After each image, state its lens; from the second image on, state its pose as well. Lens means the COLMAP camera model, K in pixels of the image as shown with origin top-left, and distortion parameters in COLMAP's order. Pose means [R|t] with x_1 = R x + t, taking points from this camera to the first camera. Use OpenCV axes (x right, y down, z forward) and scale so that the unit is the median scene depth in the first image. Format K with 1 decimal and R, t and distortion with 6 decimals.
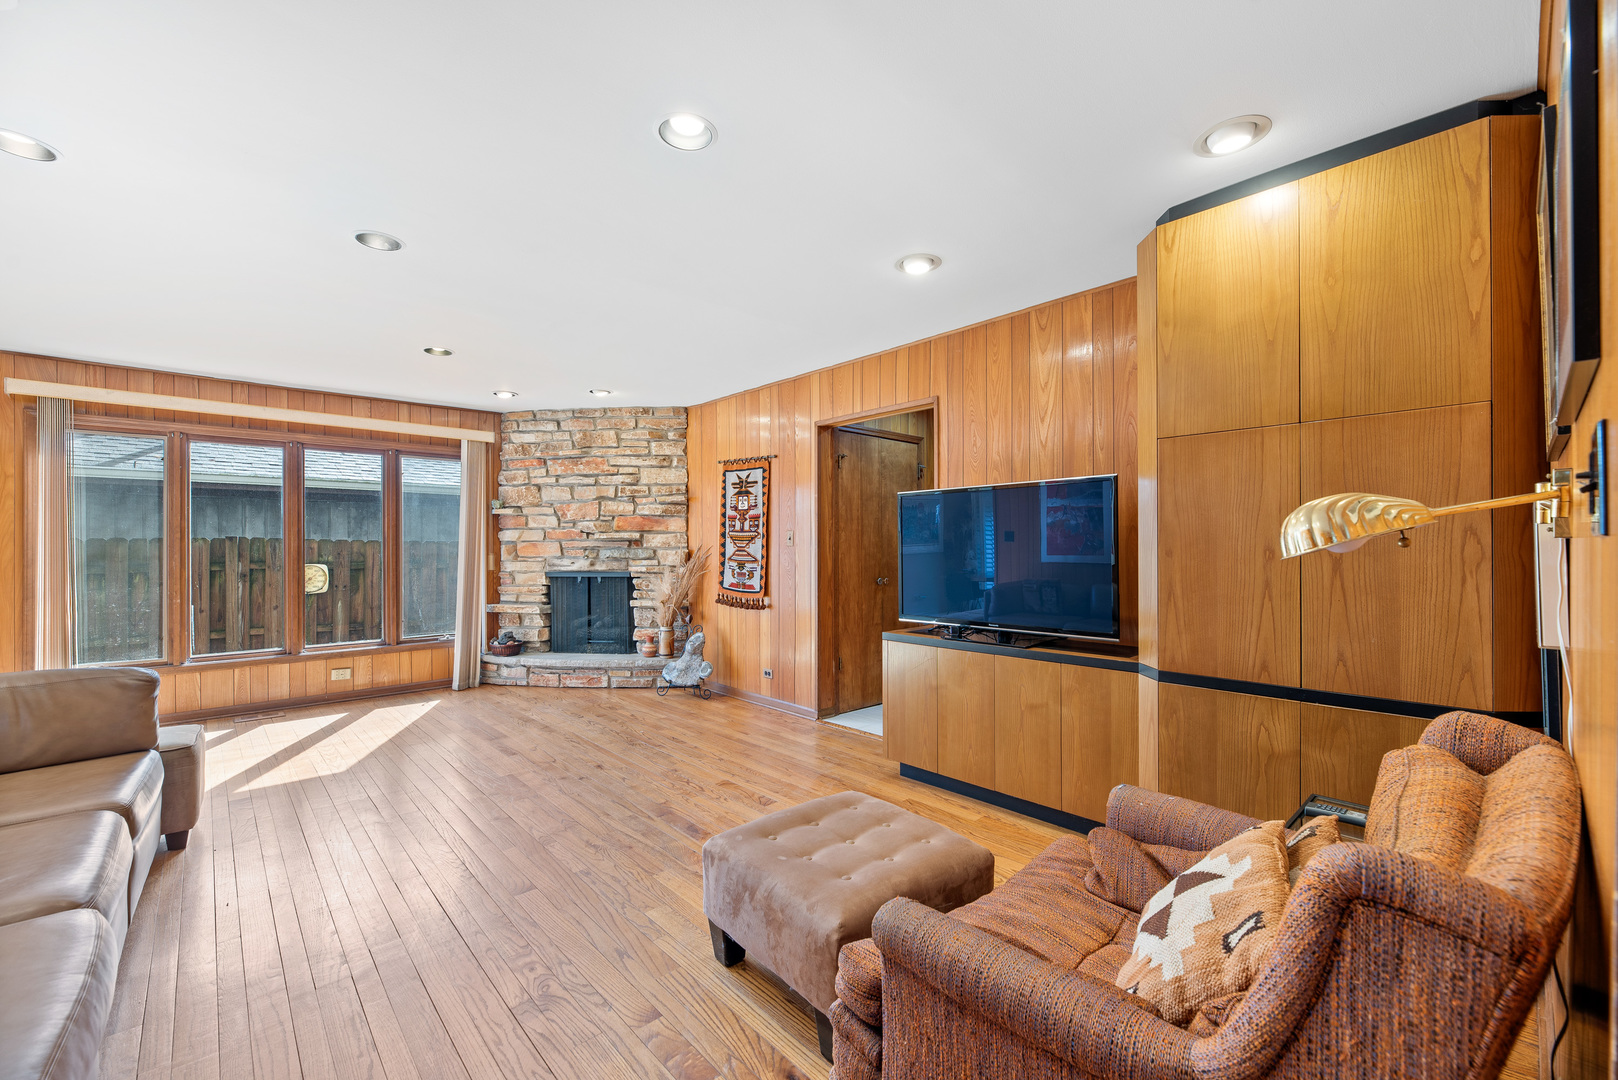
lens RADIAL K [[648.9, 0, 810.8], [0, 648.9, 545.3], [0, 0, 1]] dist [0.000468, 0.000165]
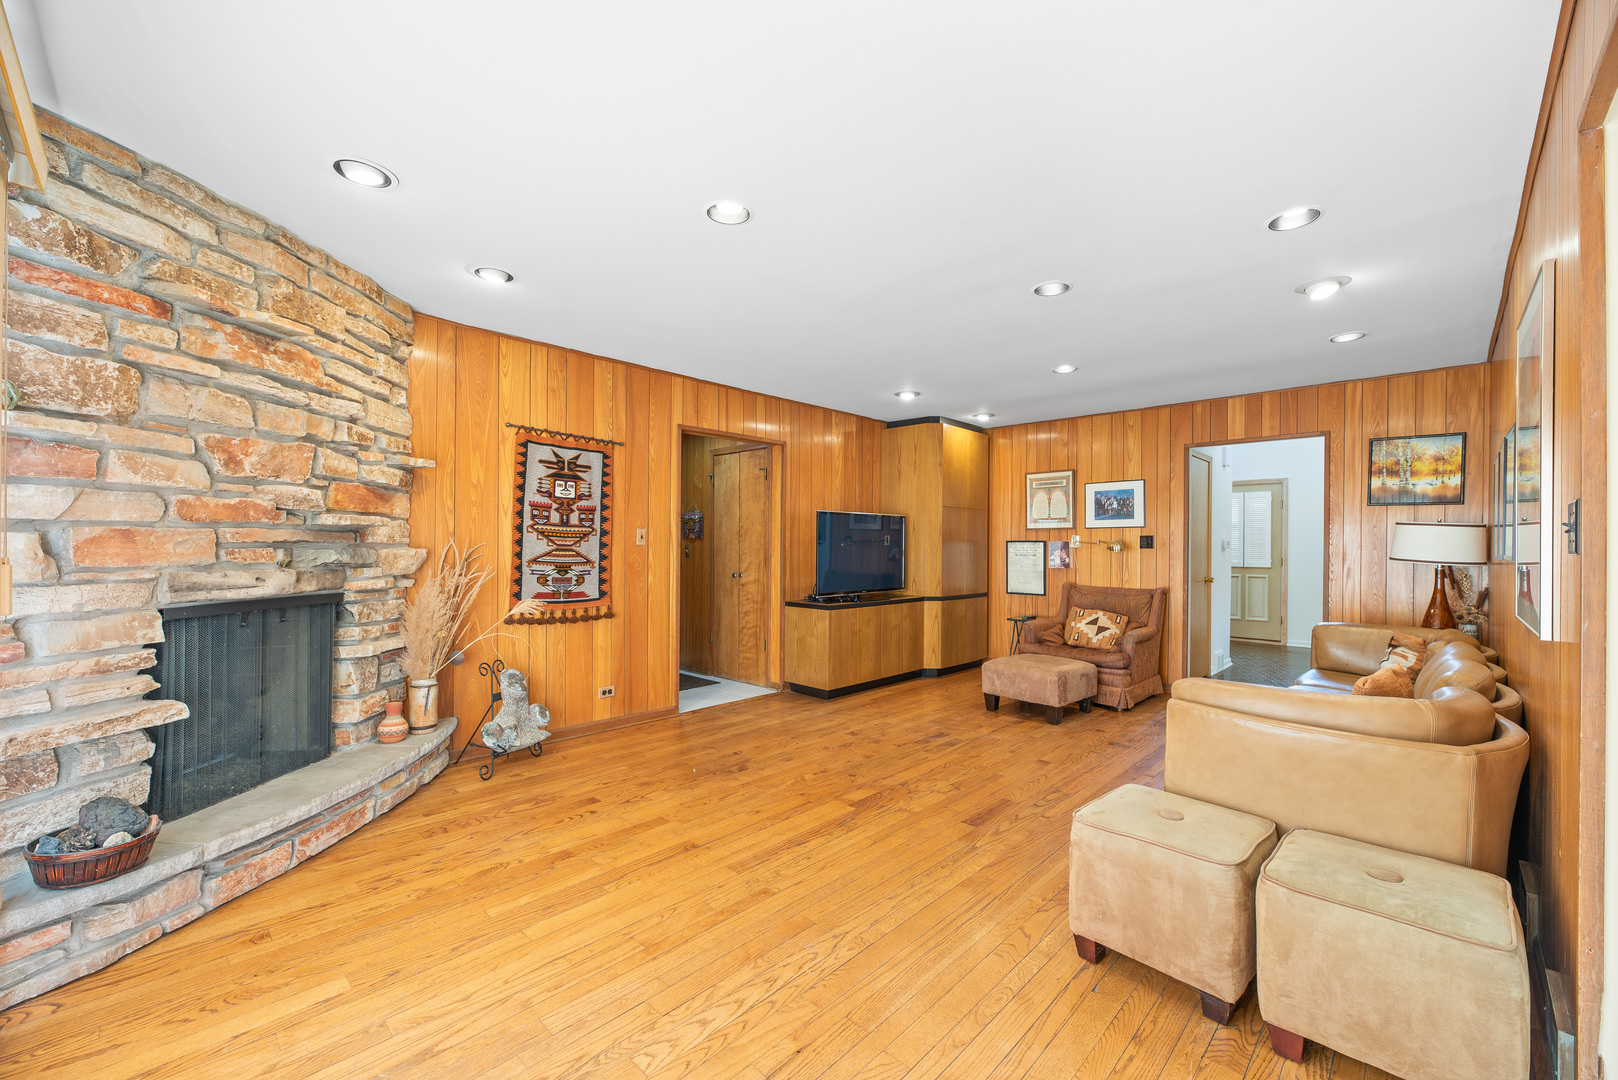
lens RADIAL K [[648.9, 0, 810.0], [0, 648.9, 544.8], [0, 0, 1]] dist [0.000468, 0.000165]
pose [[-0.041394, 0.007022, 0.999118, -0.901655], [-0.007744, 0.999943, -0.007349, 0.005449], [-0.999113, -0.008042, -0.041338, 0.735163]]
